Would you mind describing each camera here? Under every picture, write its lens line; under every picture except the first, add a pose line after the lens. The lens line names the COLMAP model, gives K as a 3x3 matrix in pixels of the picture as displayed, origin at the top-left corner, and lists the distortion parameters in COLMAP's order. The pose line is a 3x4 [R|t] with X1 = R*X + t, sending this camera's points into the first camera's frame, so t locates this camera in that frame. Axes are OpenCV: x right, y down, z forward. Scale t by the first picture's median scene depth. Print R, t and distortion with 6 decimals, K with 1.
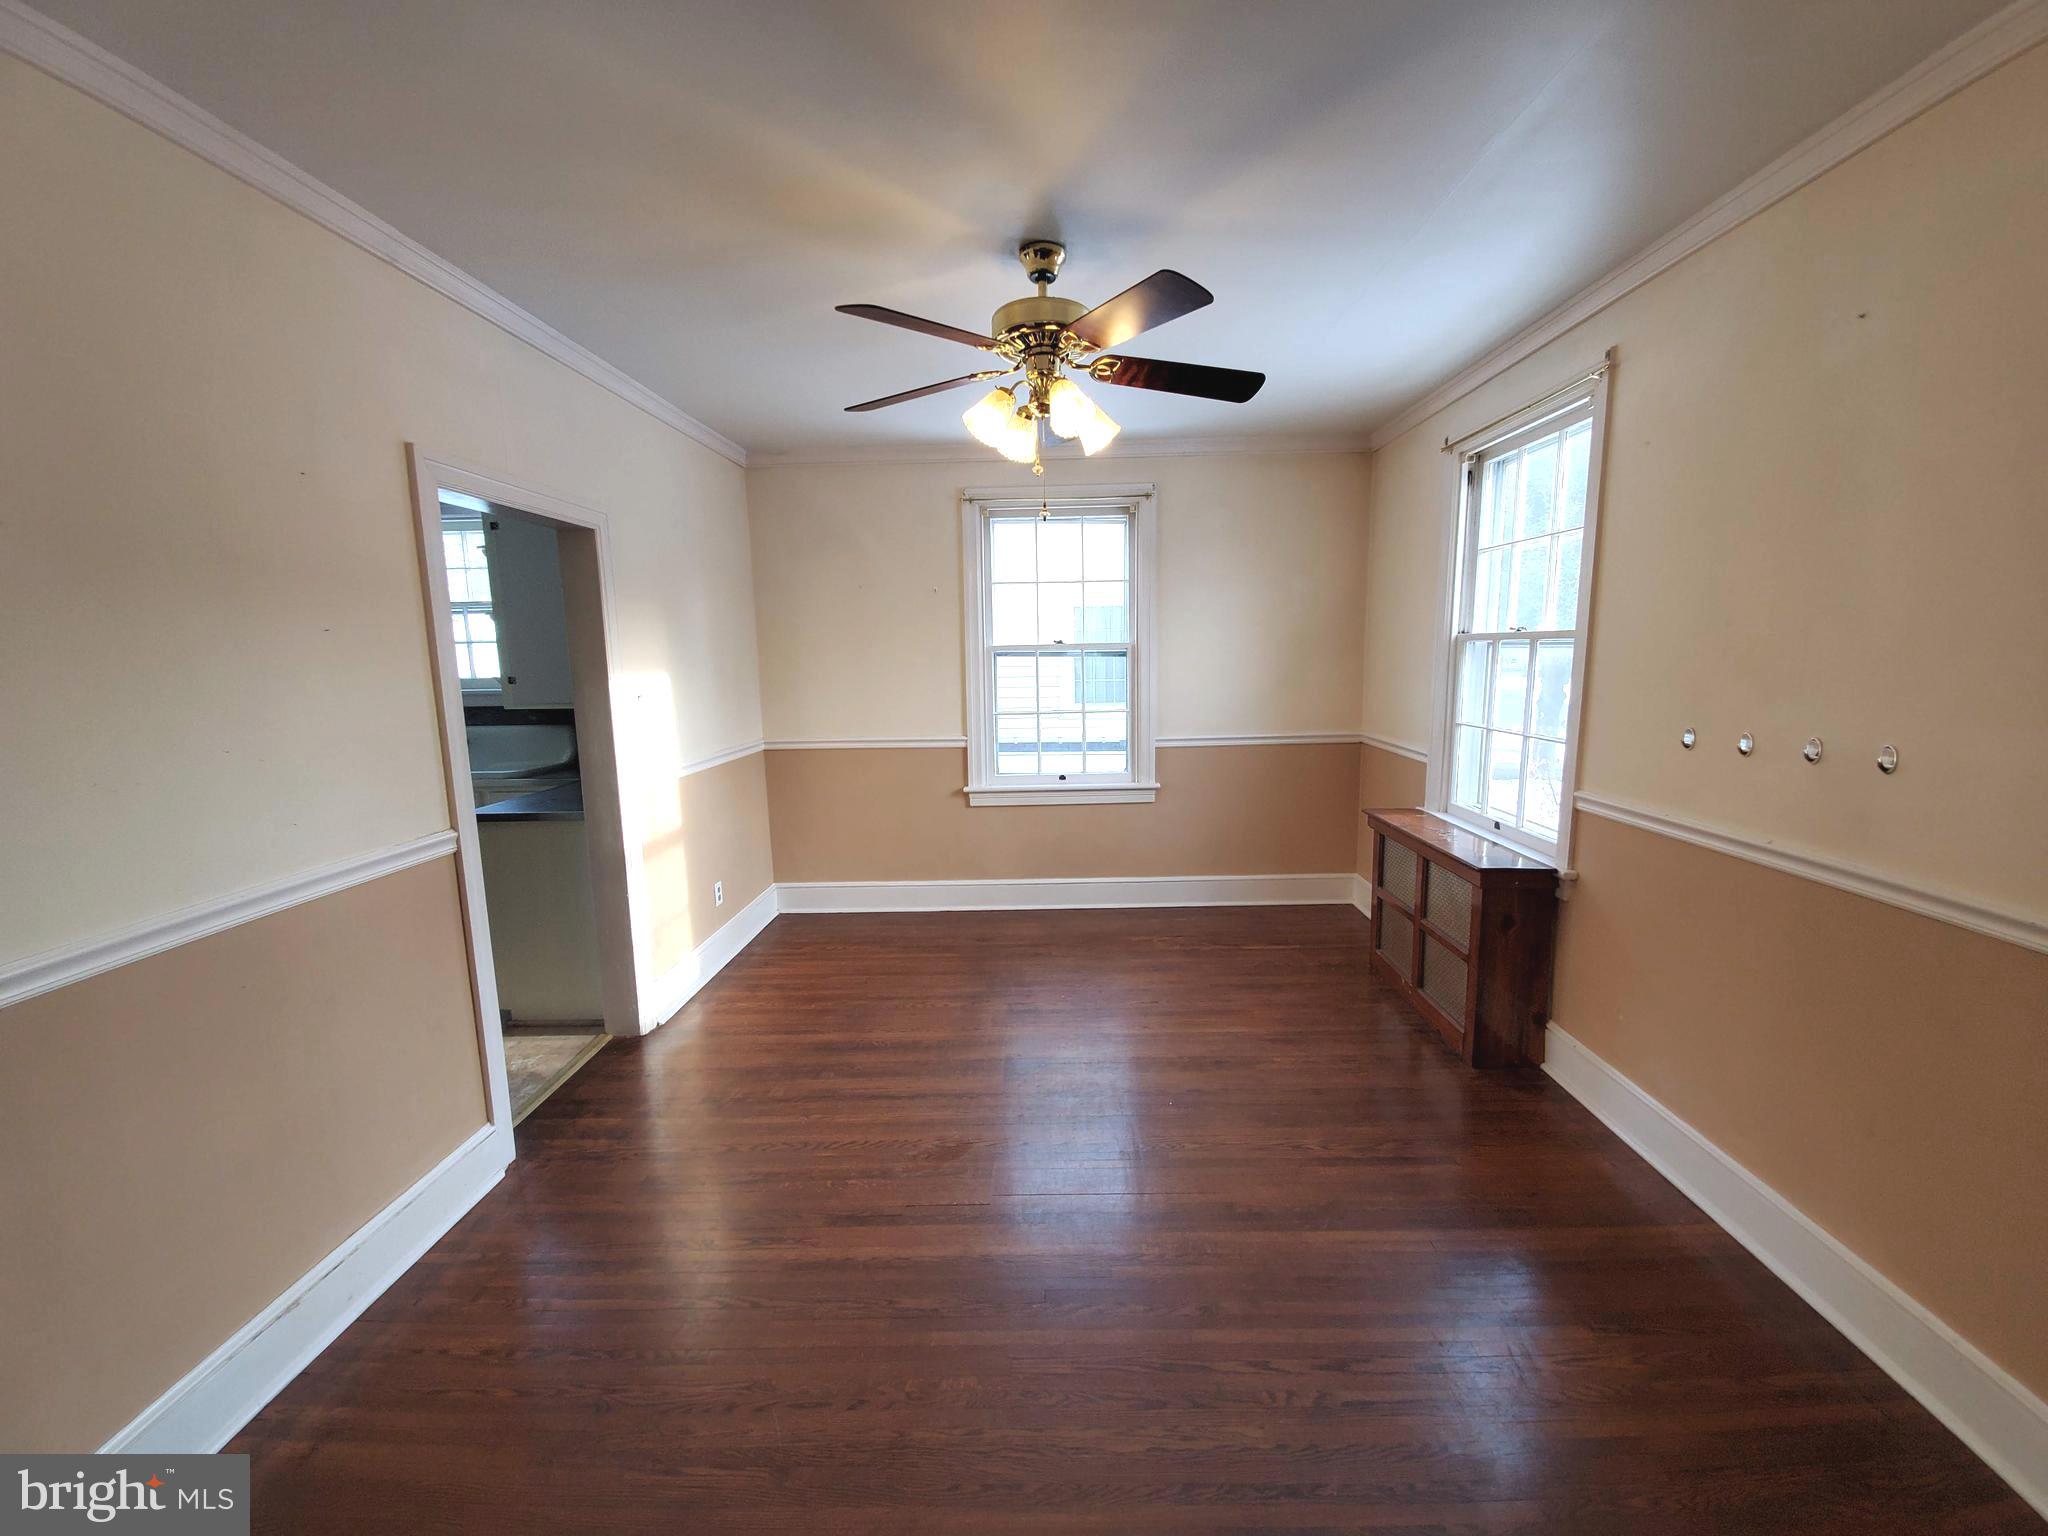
lens RADIAL K [[810.2, 0, 1039.6], [0, 810.2, 762.8], [0, 0, 1]] dist [0.011442, -0.013510]
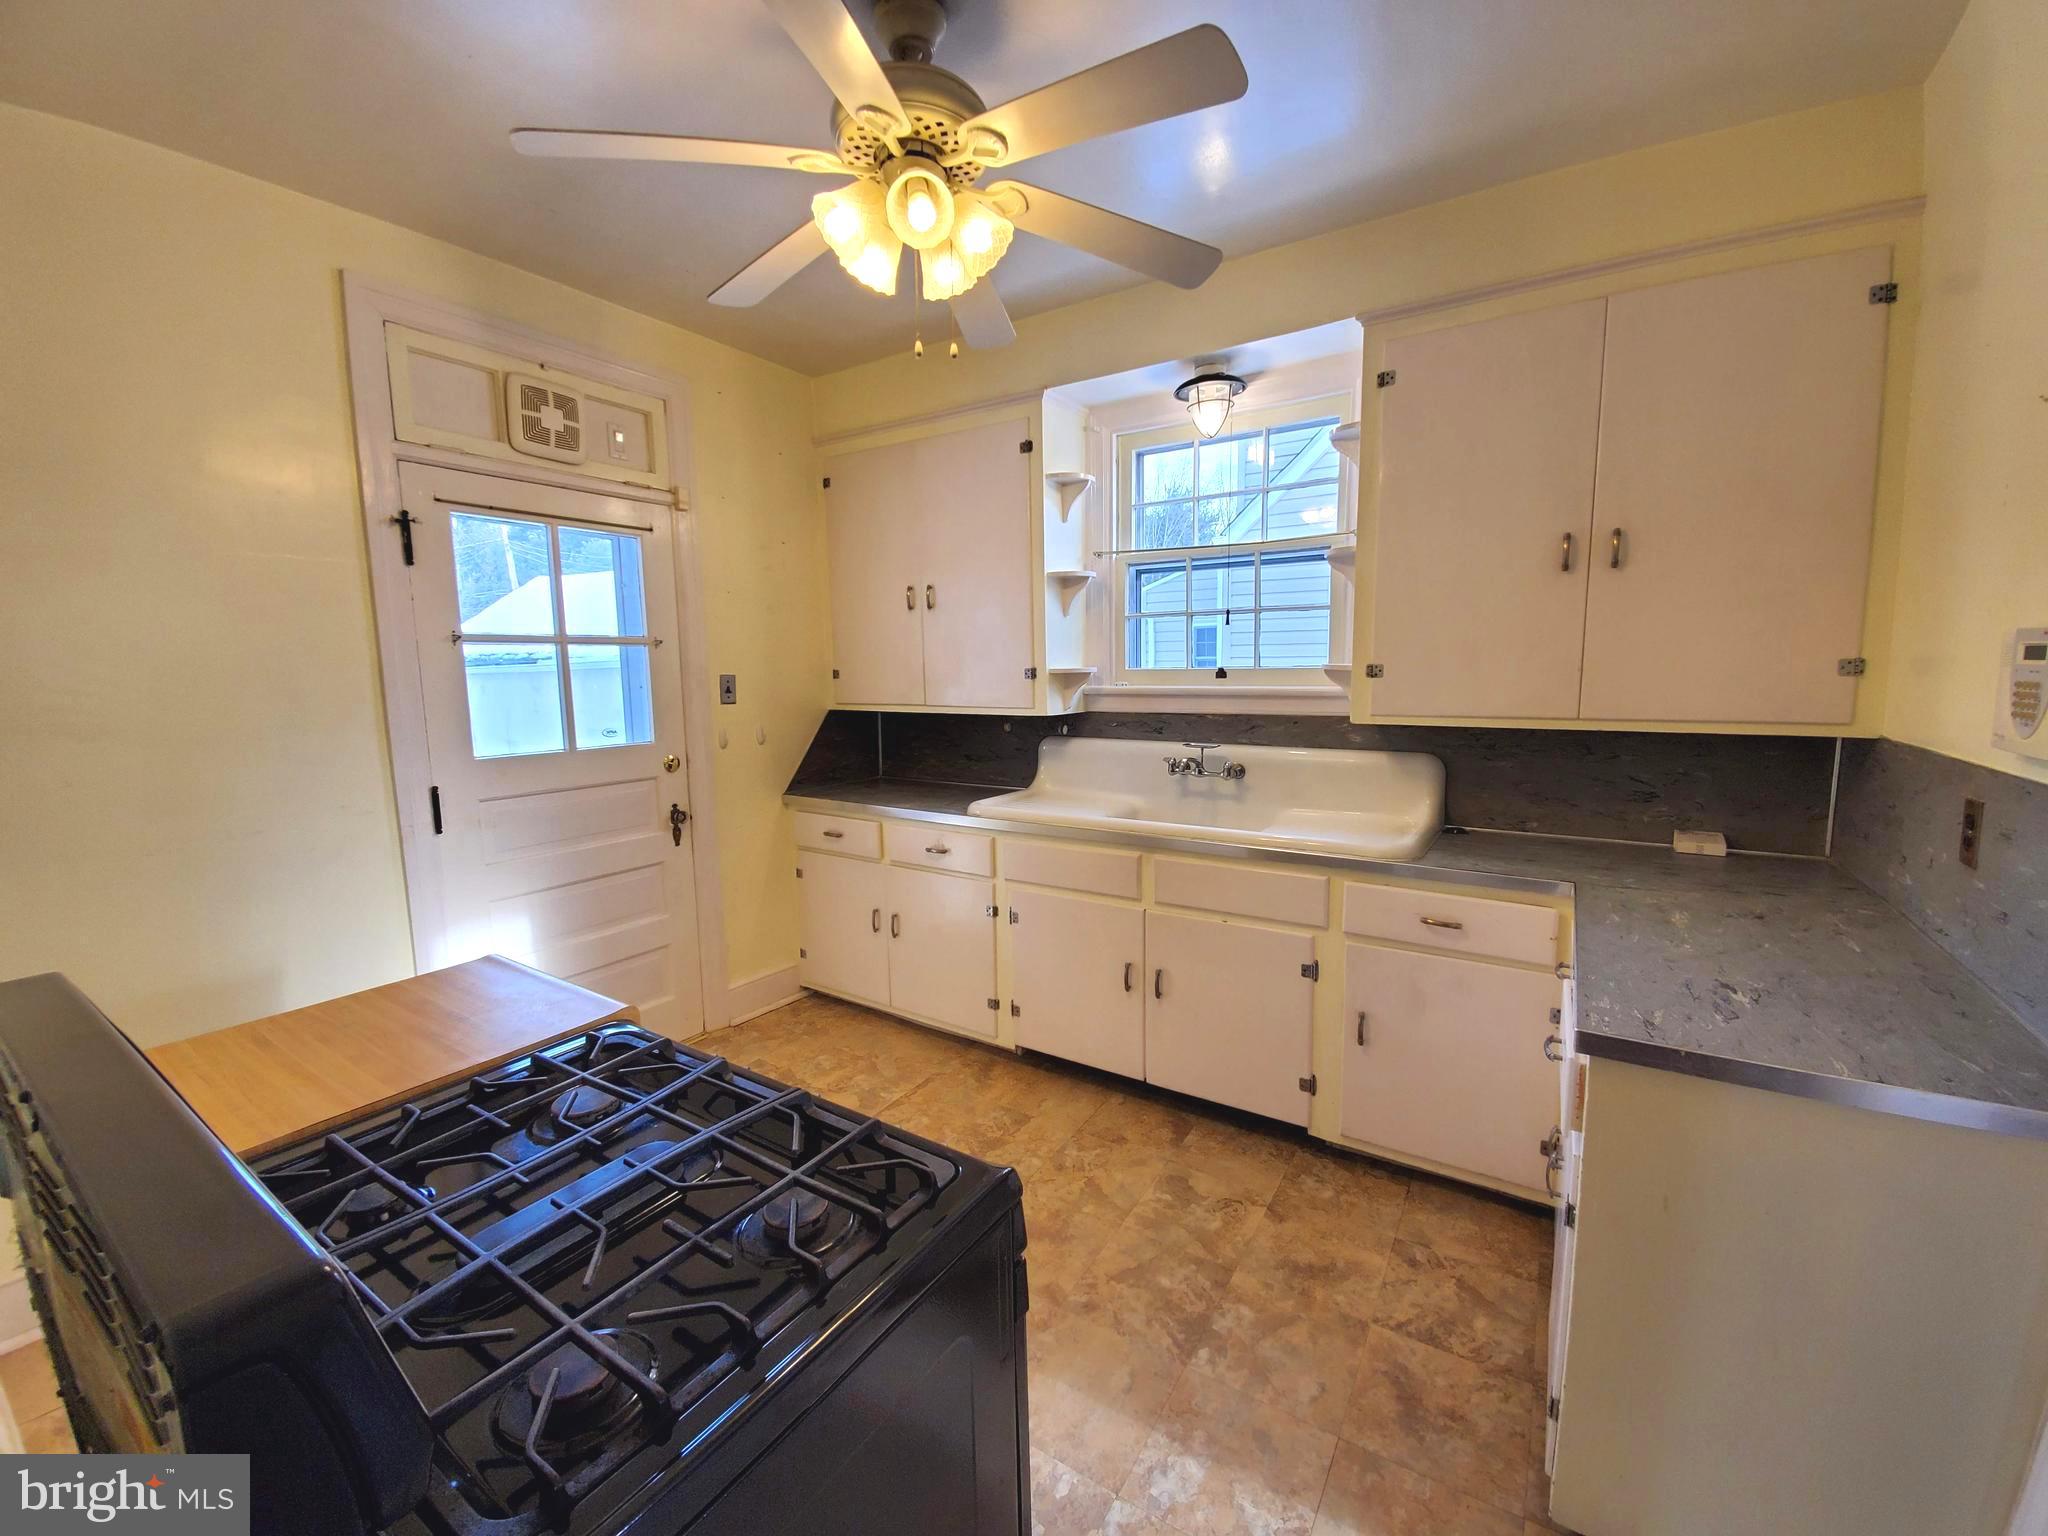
lens RADIAL K [[805.5, 0, 1047.4], [0, 805.5, 767.0], [0, 0, 1]] dist [0.012285, -0.015461]
pose [[0.854154, 0.070279, -0.515249, -0.546694], [-0.070401, 0.997332, 0.019327, -0.032397], [0.515233, 0.019766, 0.856822, 0.420985]]
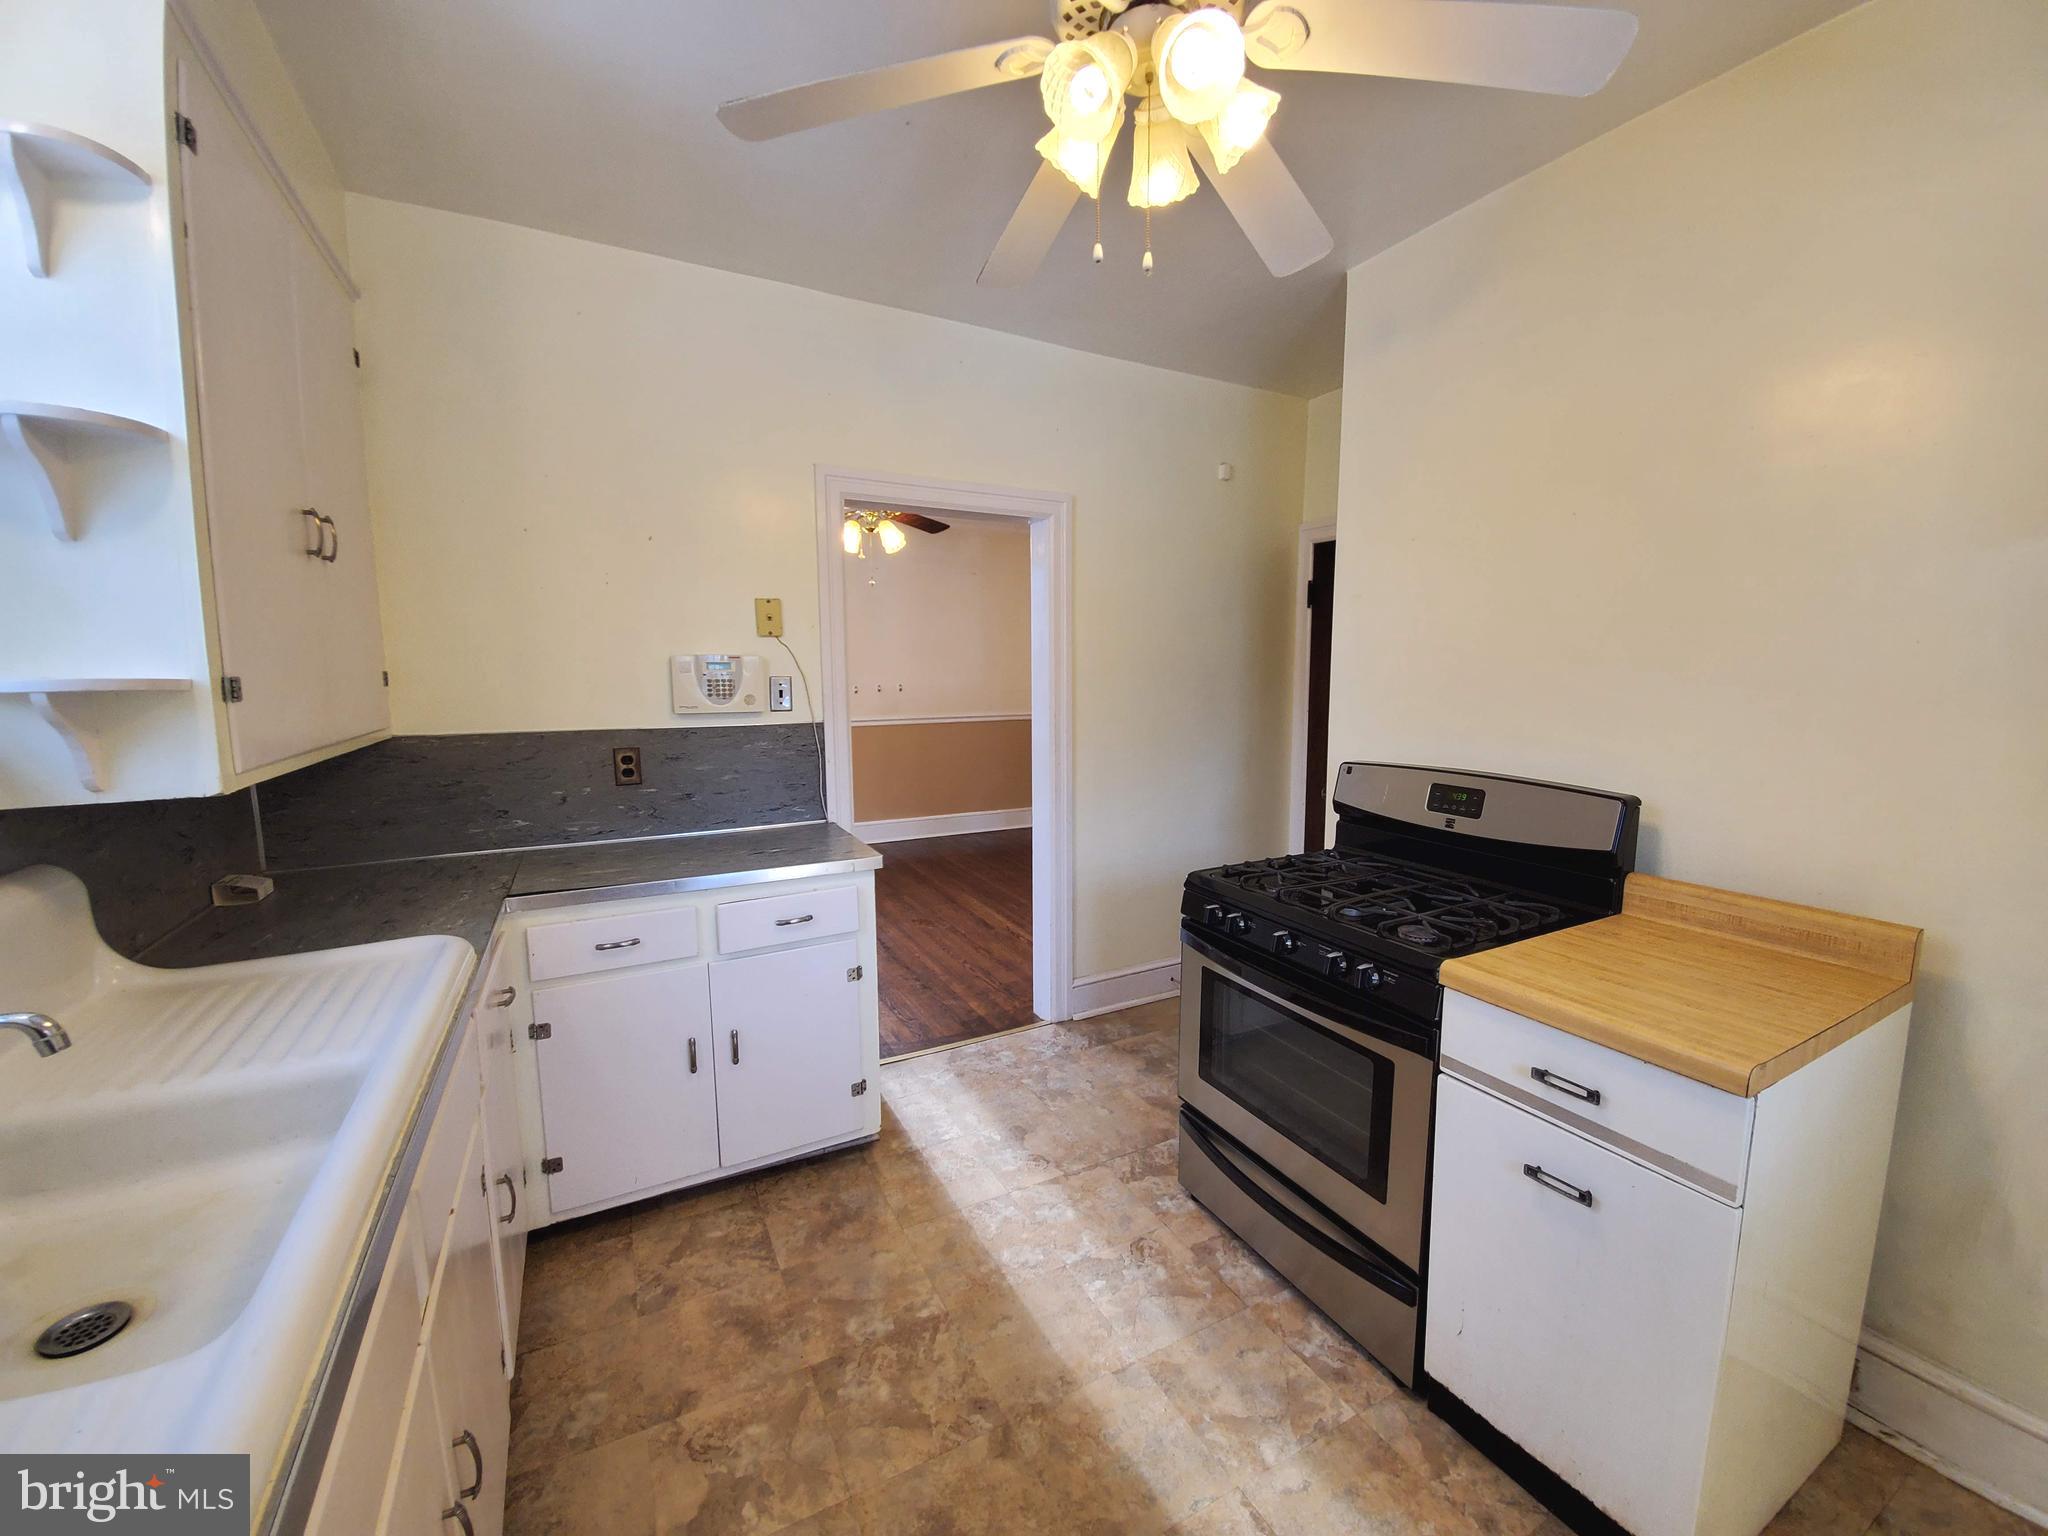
lens RADIAL K [[814.0, 0, 1040.3], [0, 814.0, 761.0], [0, 0, 1]] dist [0.014922, -0.015818]
pose [[-0.488642, -0.087185, 0.868118, -1.025838], [0.127284, 0.977226, 0.169787, -0.088687], [-0.863150, 0.193462, -0.466416, 0.882046]]
